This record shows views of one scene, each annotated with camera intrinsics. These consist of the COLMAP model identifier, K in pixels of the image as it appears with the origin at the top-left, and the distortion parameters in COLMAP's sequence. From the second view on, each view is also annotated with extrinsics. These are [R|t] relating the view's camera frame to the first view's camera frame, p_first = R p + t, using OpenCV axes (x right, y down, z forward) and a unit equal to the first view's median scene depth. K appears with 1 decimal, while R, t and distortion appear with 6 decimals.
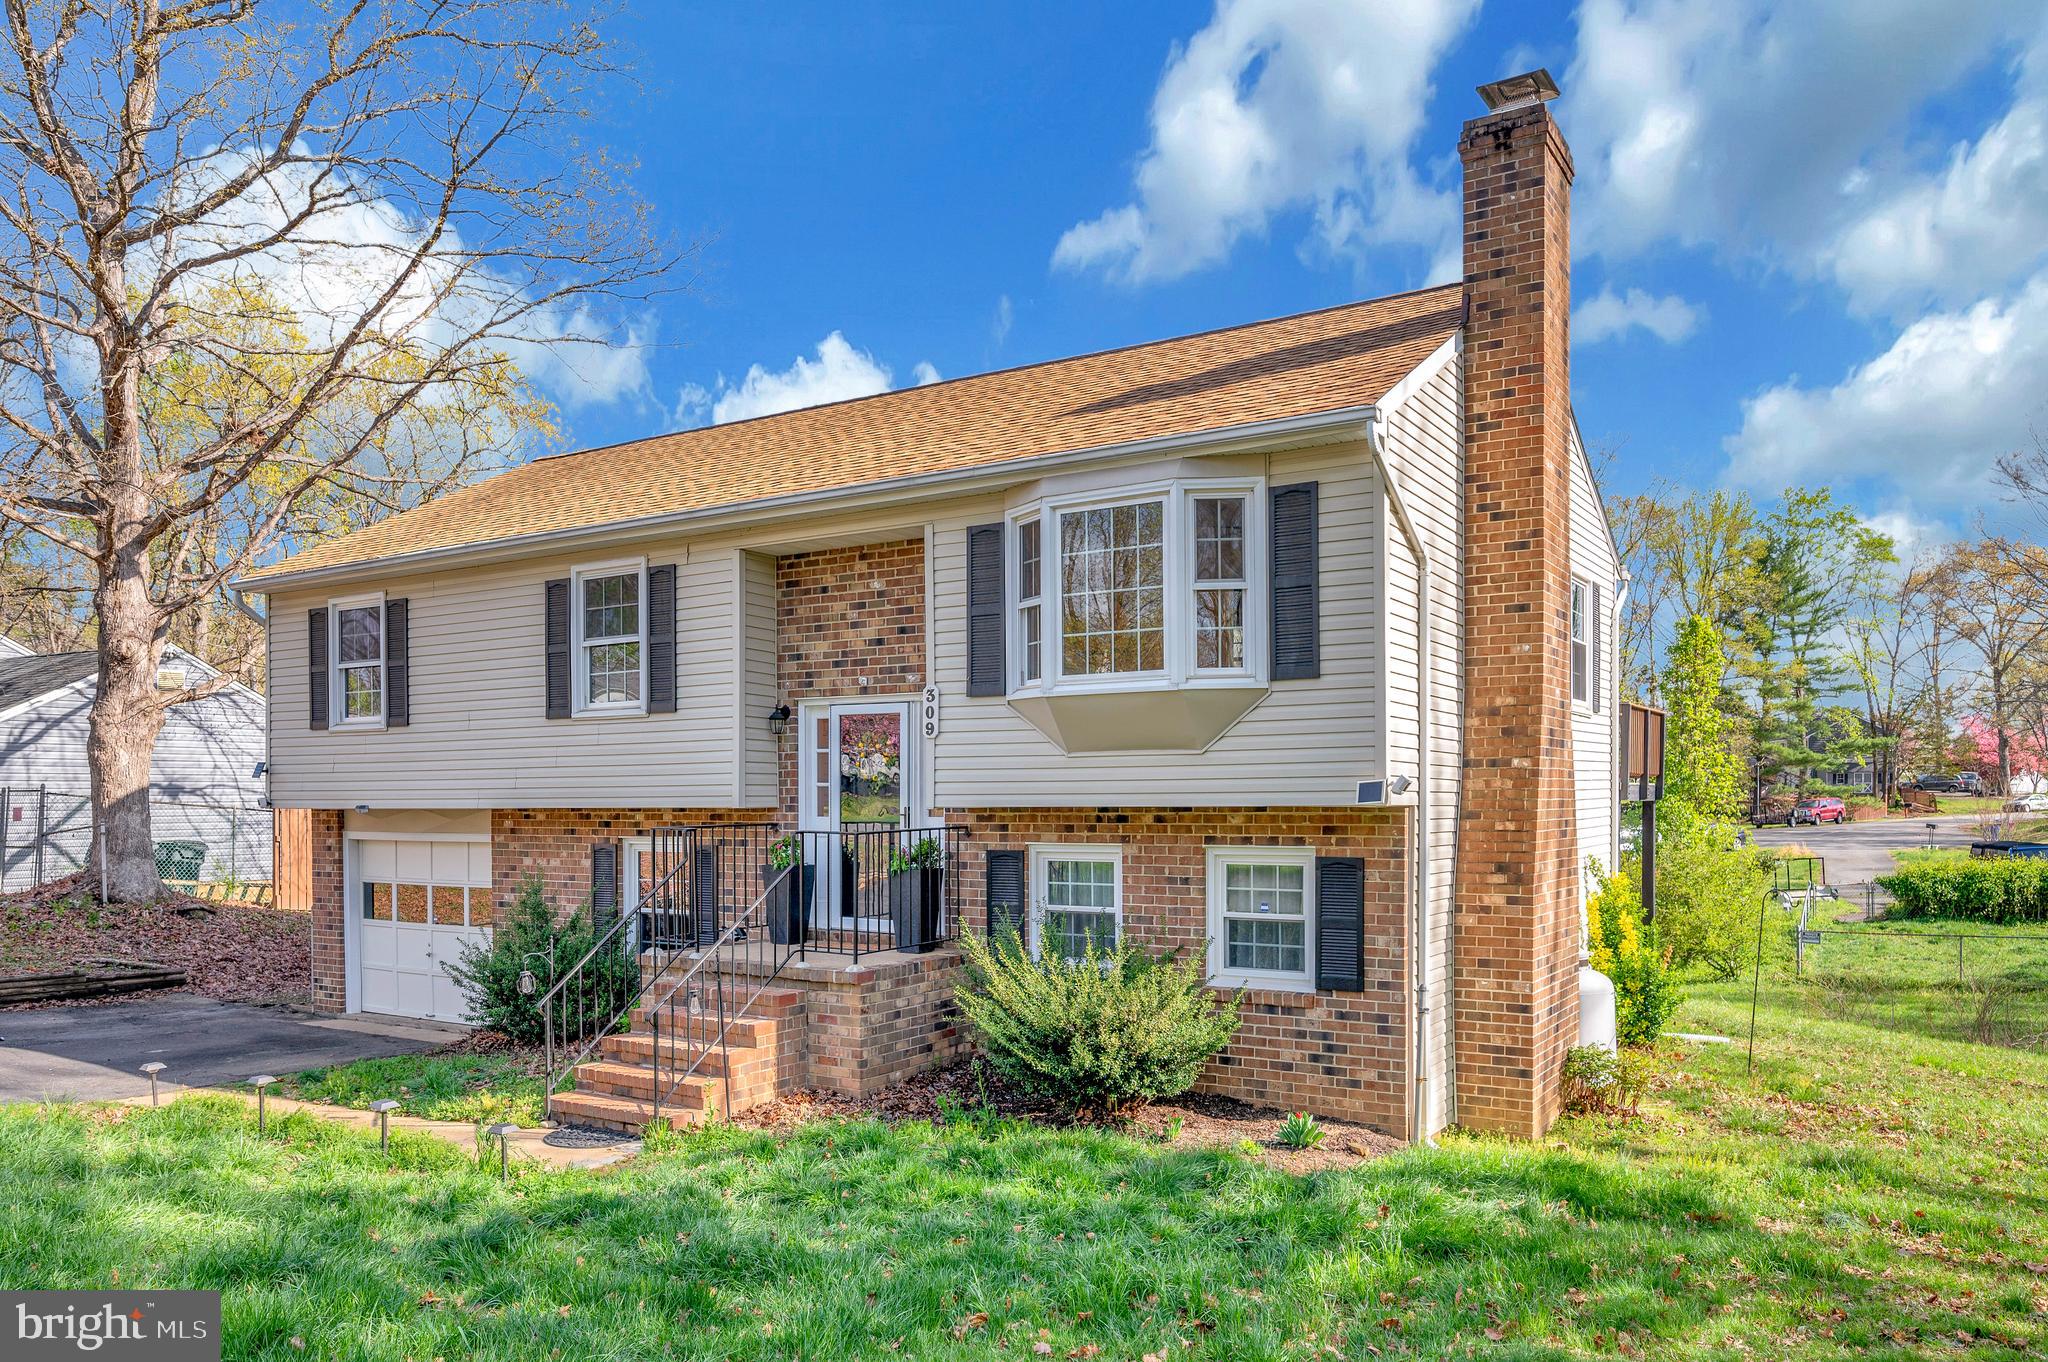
lens RADIAL K [[1484.3, 0, 955.1], [0, 1484.3, 813.1], [0, 0, 1]] dist [0.006815, -0.005447]
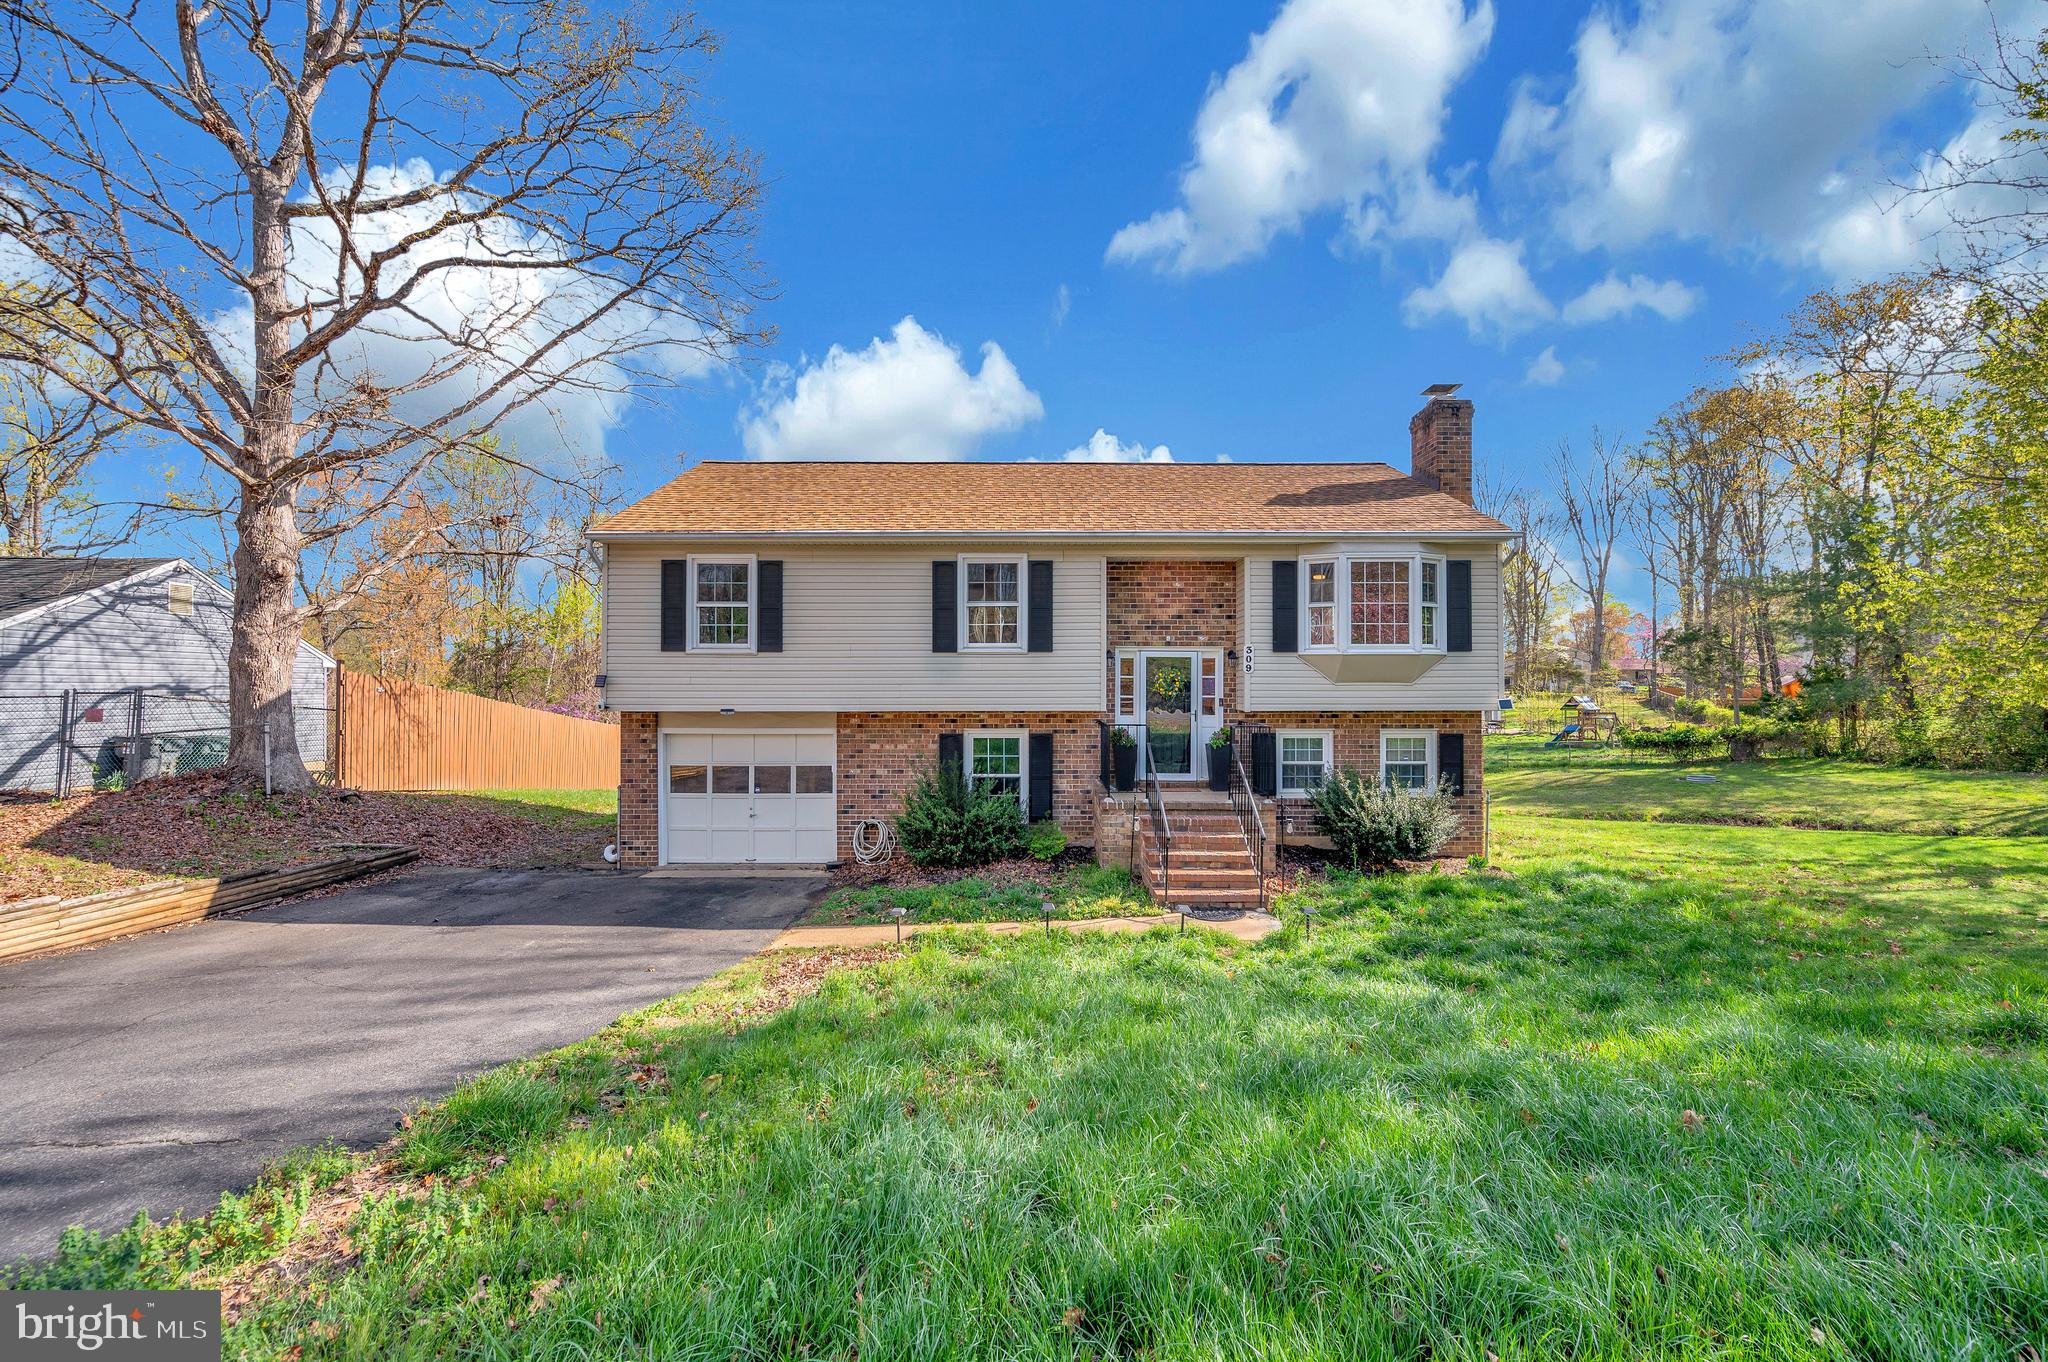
lens RADIAL K [[840.5, 0, 1004.6], [0, 840.5, 686.6], [0, 0, 1]] dist [0.000263, -0.000588]
pose [[0.832289, 0.005178, 0.554318, -0.742241], [0.001806, 0.999926, -0.012052, -0.019463], [-0.554339, 0.011032, 0.832218, 0.268659]]
